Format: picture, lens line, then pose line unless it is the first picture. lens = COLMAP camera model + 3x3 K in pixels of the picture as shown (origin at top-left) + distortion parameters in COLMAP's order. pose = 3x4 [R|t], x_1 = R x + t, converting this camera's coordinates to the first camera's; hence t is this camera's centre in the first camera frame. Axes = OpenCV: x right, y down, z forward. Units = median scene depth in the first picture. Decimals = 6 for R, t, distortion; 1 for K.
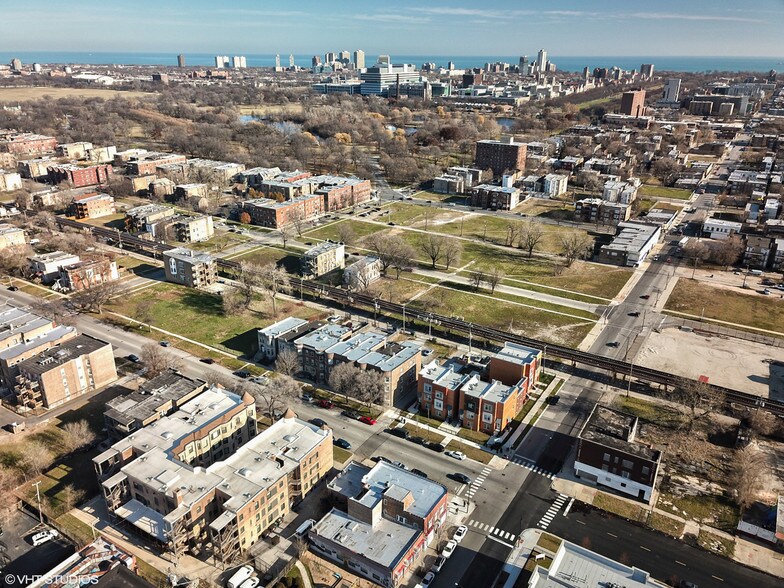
lens RADIAL K [[591.5, 0, 392.0], [0, 591.5, 294.0], [0, 0, 1]] dist [0.056399, 0.001787]
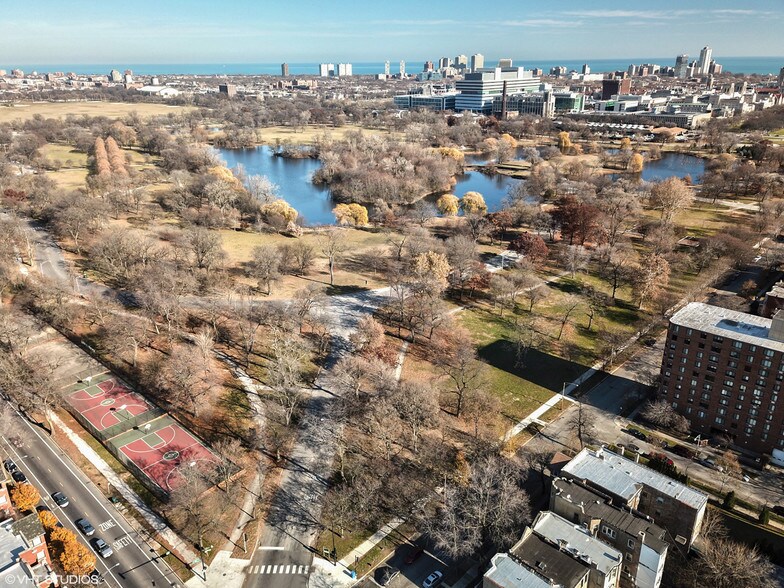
lens RADIAL K [[591.5, 0, 392.0], [0, 591.5, 294.0], [0, 0, 1]] dist [0.056399, 0.001787]
pose [[0.979787, 0.060549, -0.190661, 0.023972], [-0.062419, 0.998043, -0.003813, -0.095946], [0.190057, 0.015637, 0.981649, 0.255979]]
